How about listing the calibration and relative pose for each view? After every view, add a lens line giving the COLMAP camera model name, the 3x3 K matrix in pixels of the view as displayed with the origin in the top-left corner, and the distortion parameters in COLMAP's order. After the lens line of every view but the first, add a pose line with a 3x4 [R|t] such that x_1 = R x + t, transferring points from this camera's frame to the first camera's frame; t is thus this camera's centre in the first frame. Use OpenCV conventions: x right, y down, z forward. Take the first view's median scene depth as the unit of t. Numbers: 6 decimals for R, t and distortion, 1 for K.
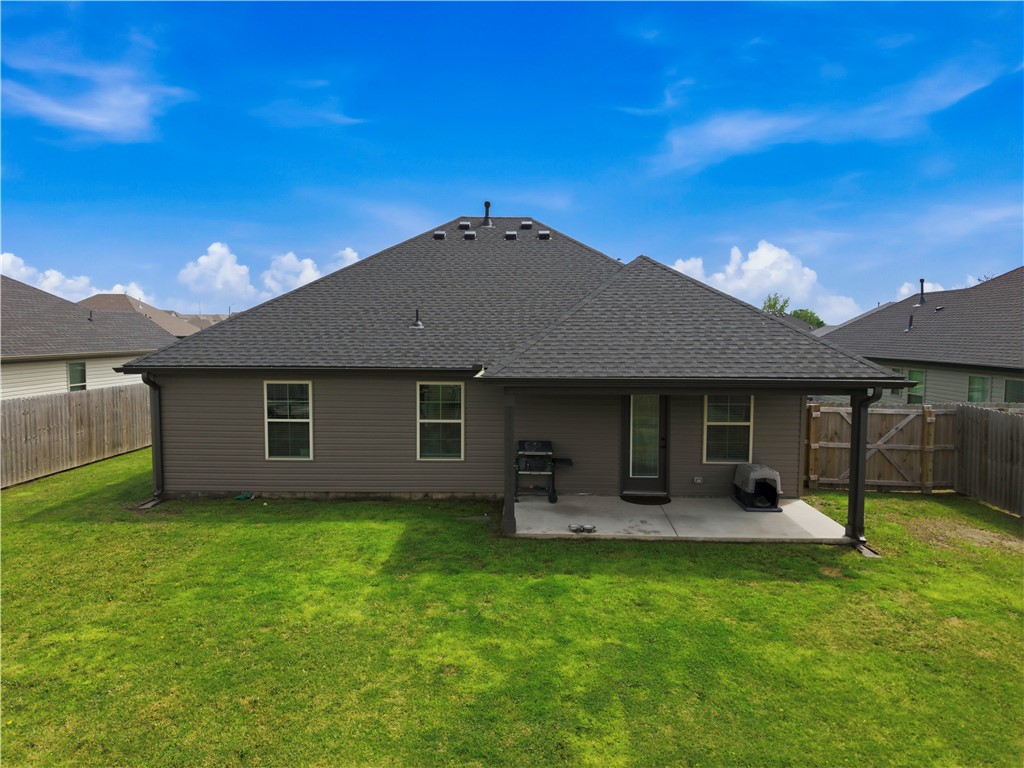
lens RADIAL K [[682.1, 0, 512.0], [0, 682.1, 384.0], [0, 0, 1]] dist [0.053995, -0.065892]
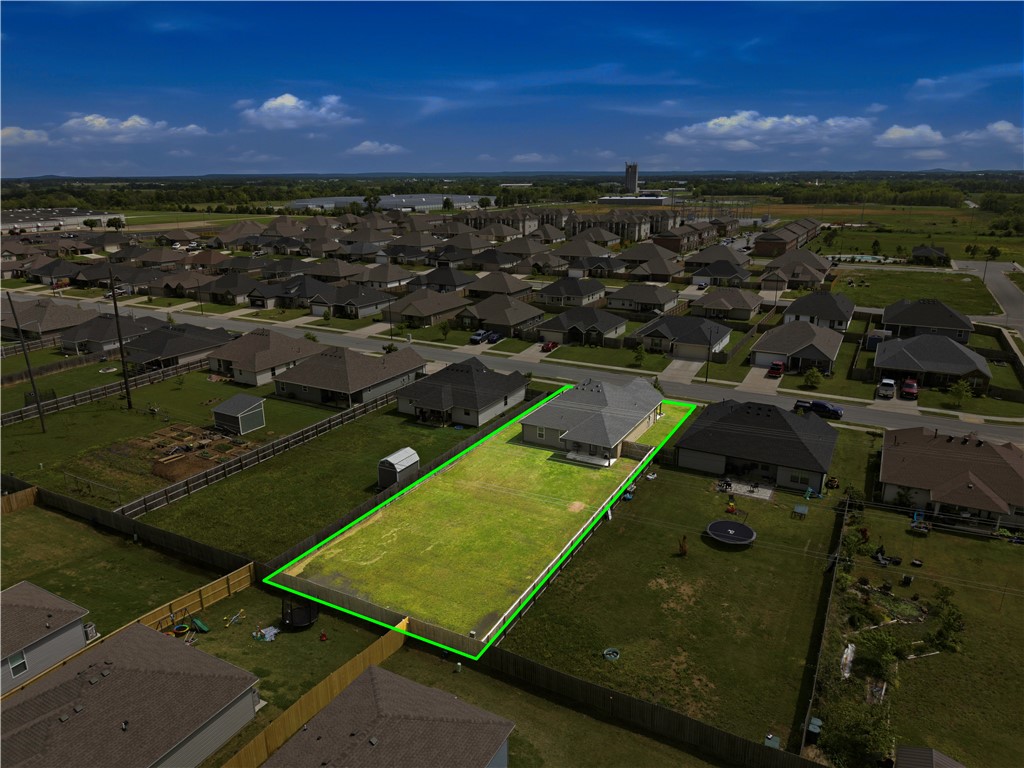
lens RADIAL K [[682.1, 0, 512.0], [0, 682.1, 384.0], [0, 0, 1]] dist [0.053995, -0.065892]
pose [[0.881922, 0.126177, -0.454194, 2.229809], [-0.024407, 0.974442, 0.223311, -1.776056], [0.470763, -0.185858, 0.862461, -4.453979]]
